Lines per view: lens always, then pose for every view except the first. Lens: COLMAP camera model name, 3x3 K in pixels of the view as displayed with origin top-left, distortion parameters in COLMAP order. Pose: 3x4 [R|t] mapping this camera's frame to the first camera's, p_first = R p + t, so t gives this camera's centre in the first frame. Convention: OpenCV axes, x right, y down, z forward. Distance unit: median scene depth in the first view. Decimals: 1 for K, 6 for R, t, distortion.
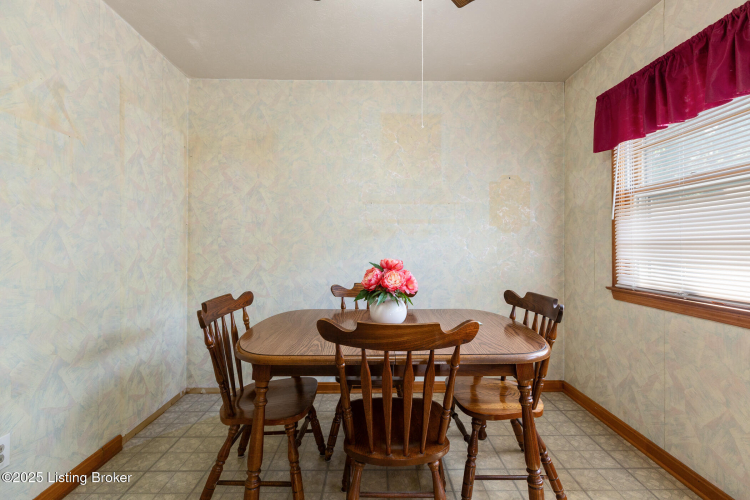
lens RADIAL K [[402.7, 0, 388.9], [0, 402.7, 241.0], [0, 0, 1]] dist [0.001879, 0.000150]
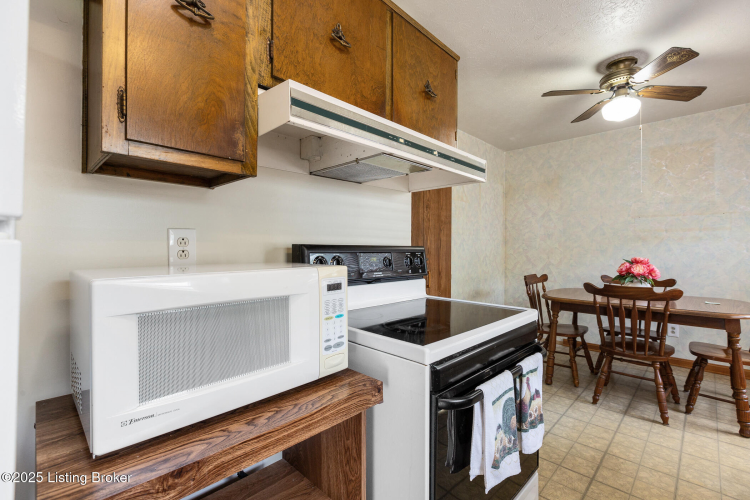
lens RADIAL K [[323.8, 0, 382.2], [0, 323.8, 248.8], [0, 0, 1]] dist [-0.001800, -0.000619]
pose [[0.715597, 0.001559, -0.698512, 0.094712], [0.005494, 0.999954, 0.007860, -0.003378], [0.698492, -0.009462, 0.715556, -0.362468]]
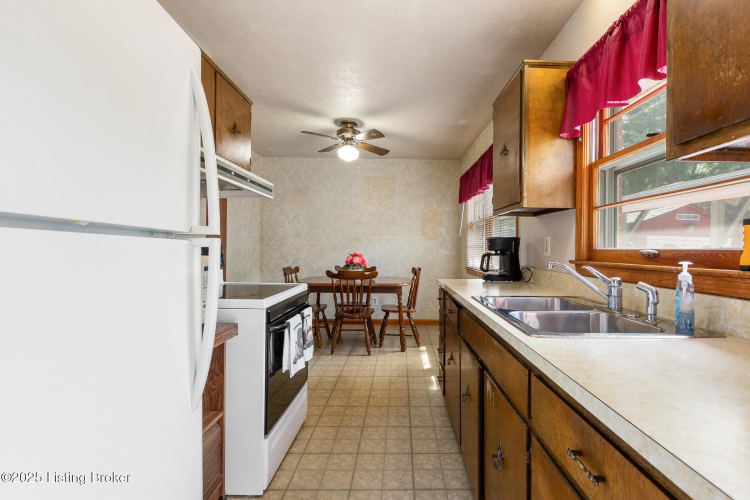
lens RADIAL K [[323.8, 0, 382.2], [0, 323.8, 248.8], [0, 0, 1]] dist [-0.001800, -0.000619]
pose [[0.999618, 0.009448, -0.025969, 0.111059], [-0.009032, 0.999830, 0.016096, -0.004615], [0.026117, -0.015856, 0.999533, -0.511830]]
